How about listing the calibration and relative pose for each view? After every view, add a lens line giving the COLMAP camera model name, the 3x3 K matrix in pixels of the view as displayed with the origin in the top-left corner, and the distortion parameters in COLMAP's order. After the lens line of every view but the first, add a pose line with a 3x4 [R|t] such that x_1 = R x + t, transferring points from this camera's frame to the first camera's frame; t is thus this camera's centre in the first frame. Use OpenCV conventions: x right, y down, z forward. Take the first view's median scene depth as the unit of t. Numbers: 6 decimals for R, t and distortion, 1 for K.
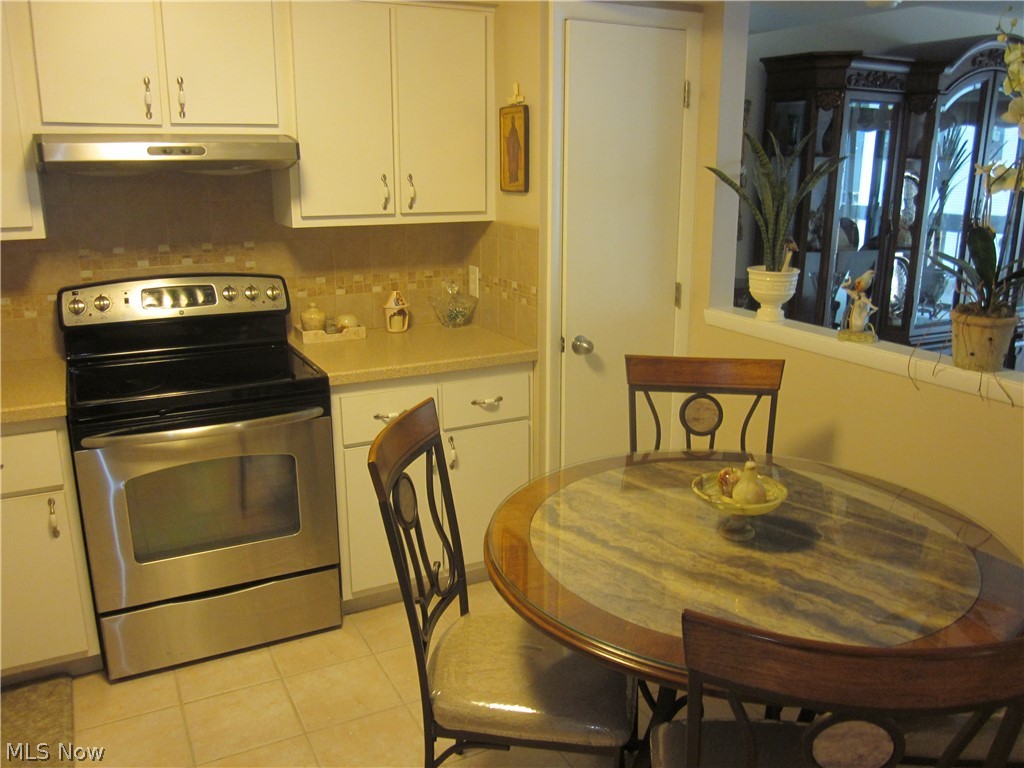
lens RADIAL K [[851.8, 0, 513.9], [0, 851.8, 381.7], [0, 0, 1]] dist [-0.047121, 0.020959]
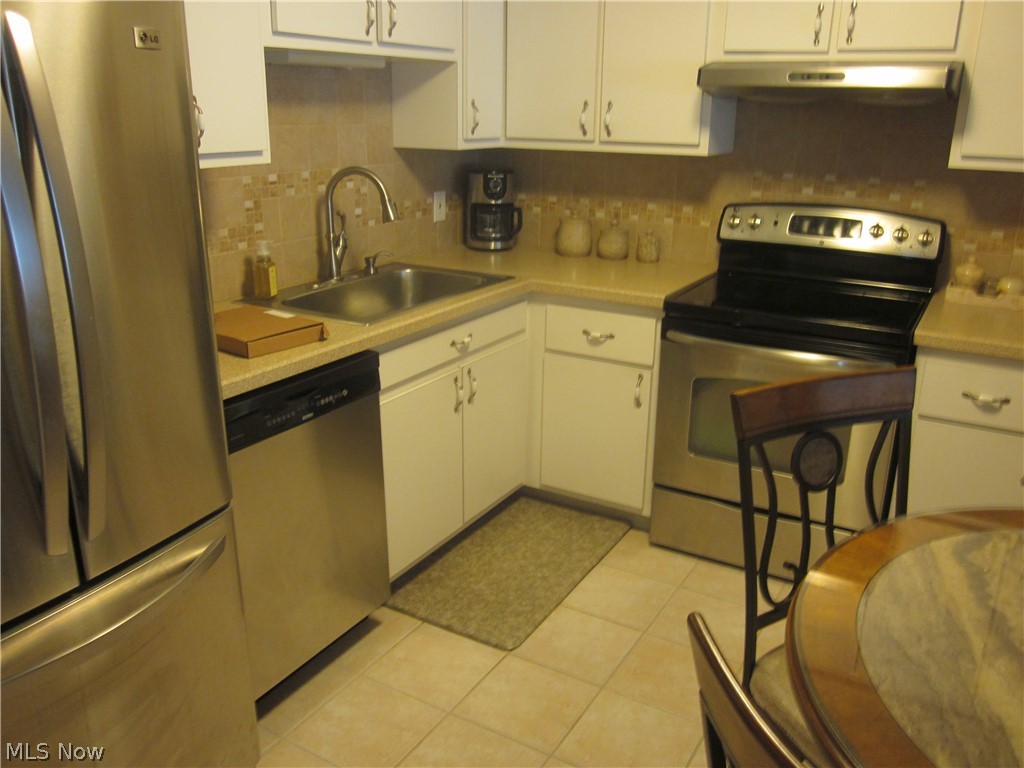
lens RADIAL K [[851.8, 0, 512.3], [0, 851.8, 386.4], [0, 0, 1]] dist [-0.047121, 0.020959]
pose [[0.533655, 0.275647, -0.799519, 0.269427], [-0.220954, 0.957999, 0.182806, -0.020700], [0.816328, 0.079102, 0.572146, 0.139333]]
